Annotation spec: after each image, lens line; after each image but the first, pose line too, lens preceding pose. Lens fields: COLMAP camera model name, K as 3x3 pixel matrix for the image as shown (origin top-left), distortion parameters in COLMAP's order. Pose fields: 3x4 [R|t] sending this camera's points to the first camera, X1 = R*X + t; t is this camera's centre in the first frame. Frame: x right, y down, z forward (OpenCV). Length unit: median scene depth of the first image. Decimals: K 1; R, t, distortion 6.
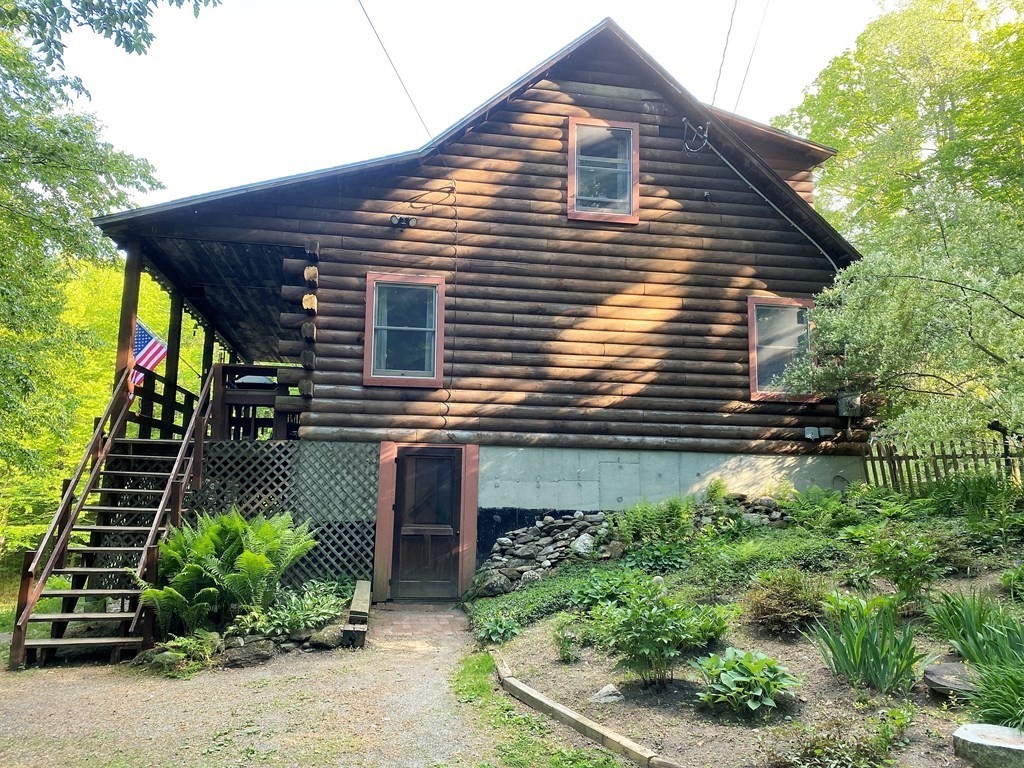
lens RADIAL K [[799.1, 0, 513.5], [0, 799.1, 382.6], [0, 0, 1]] dist [0.010141, -0.000209]
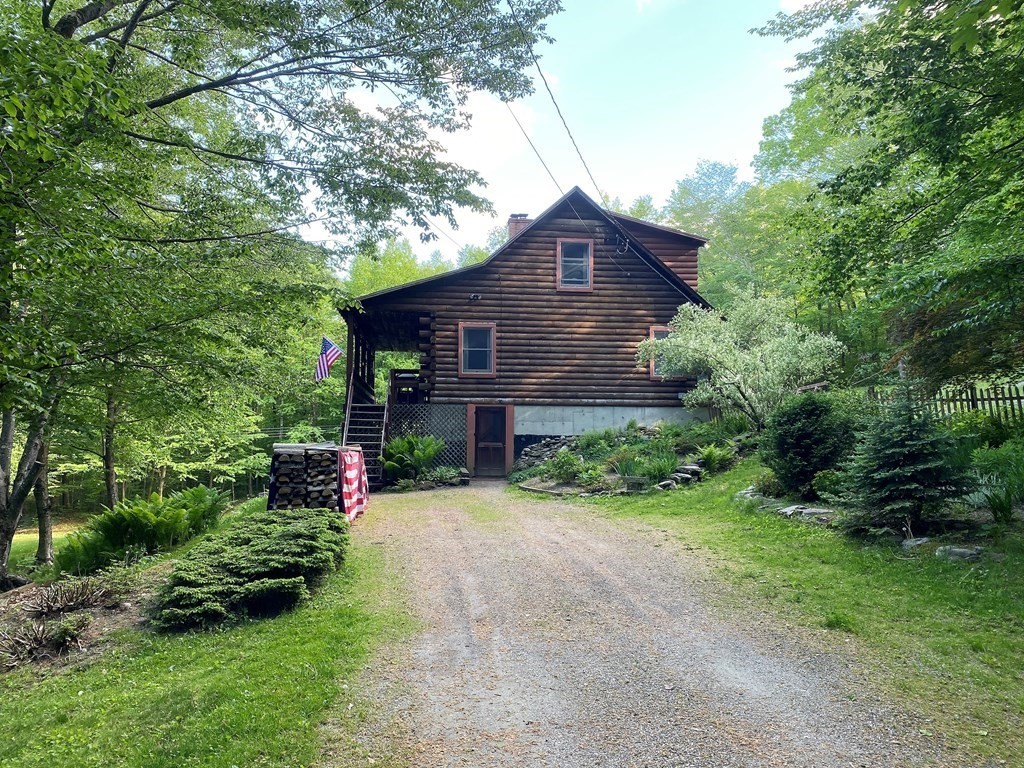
lens RADIAL K [[799.1, 0, 511.4], [0, 799.1, 383.8], [0, 0, 1]] dist [0.010141, -0.000209]
pose [[0.998117, -0.015748, -0.059279, 0.074170], [0.019331, 0.997989, 0.060375, -0.102150], [0.058209, -0.061407, 0.996414, -1.070887]]
